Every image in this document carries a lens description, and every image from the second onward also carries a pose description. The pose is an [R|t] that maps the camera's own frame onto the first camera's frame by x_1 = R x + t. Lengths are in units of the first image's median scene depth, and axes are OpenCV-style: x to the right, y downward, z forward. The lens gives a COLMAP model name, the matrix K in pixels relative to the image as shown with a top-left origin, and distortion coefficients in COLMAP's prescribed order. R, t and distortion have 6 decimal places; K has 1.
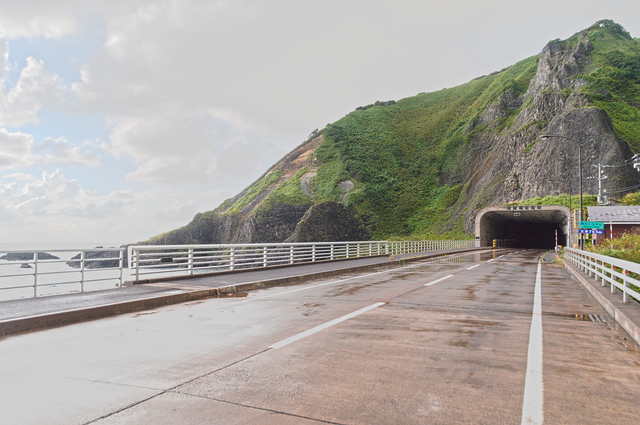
lens RADIAL K [[497.2, 0, 318.2], [0, 497.2, 212.7], [0, 0, 1]] dist [-0.001626, 0.001610]
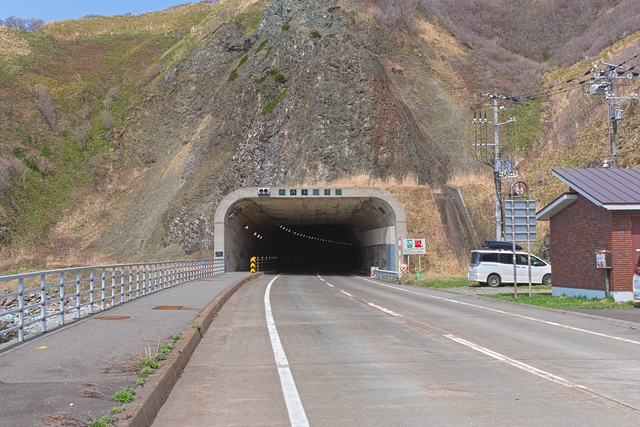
lens RADIAL K [[736.1, 0, 321.4], [0, 736.1, 213.7], [0, 0, 1]] dist [0.005689, 0.000000]
pose [[0.868665, 0.014873, 0.495176, 0.022934], [-0.011077, 0.999882, -0.010600, 0.007346], [-0.495275, 0.003722, 0.868728, 0.136515]]
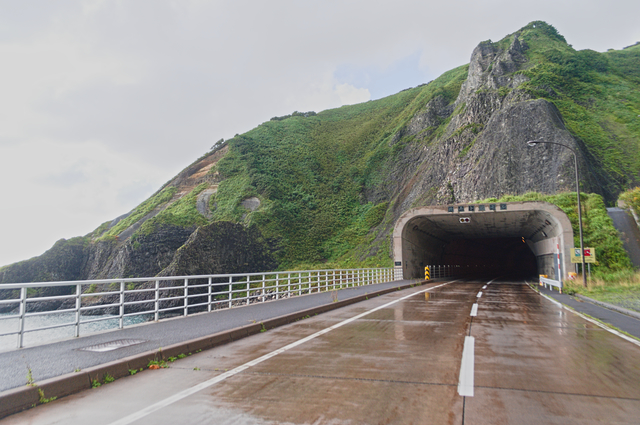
lens RADIAL K [[497.2, 0, 319.6], [0, 497.2, 215.1], [0, 0, 1]] dist [-0.001626, 0.001610]
pose [[0.991345, -0.005146, 0.131181, 0.063601], [0.012117, 0.998553, -0.052401, 0.009587], [-0.130722, 0.053537, 0.989973, 0.180612]]
